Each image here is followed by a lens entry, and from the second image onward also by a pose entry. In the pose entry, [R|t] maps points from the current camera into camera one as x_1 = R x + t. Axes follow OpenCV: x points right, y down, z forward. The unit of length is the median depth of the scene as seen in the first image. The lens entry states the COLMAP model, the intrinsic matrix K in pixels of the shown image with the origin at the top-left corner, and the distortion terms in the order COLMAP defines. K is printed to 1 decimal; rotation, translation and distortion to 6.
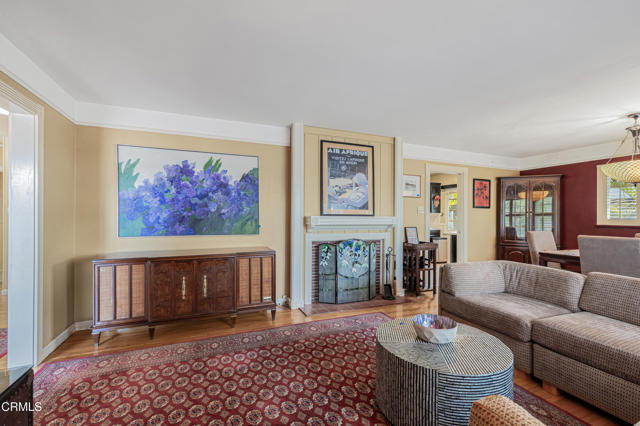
lens RADIAL K [[277.6, 0, 319.6], [0, 277.6, 216.4], [0, 0, 1]] dist [0.001817, -0.000019]
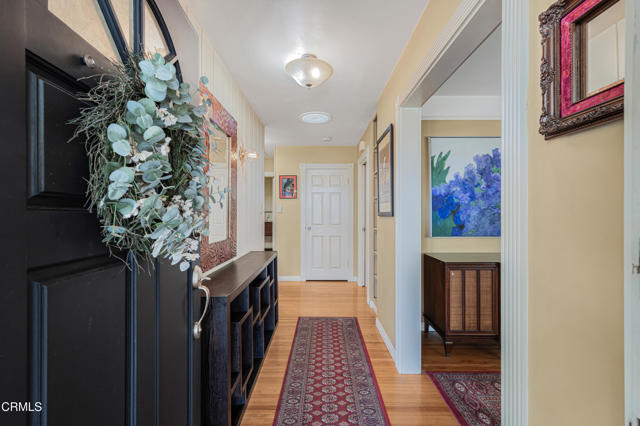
lens RADIAL K [[277.6, 0, 319.4], [0, 277.6, 215.7], [0, 0, 1]] dist [0.001817, -0.000019]
pose [[0.923656, -0.009050, -0.383116, -0.690458], [0.006015, 0.999940, -0.009119, 0.010029], [0.383176, 0.006118, 0.923655, 0.003339]]
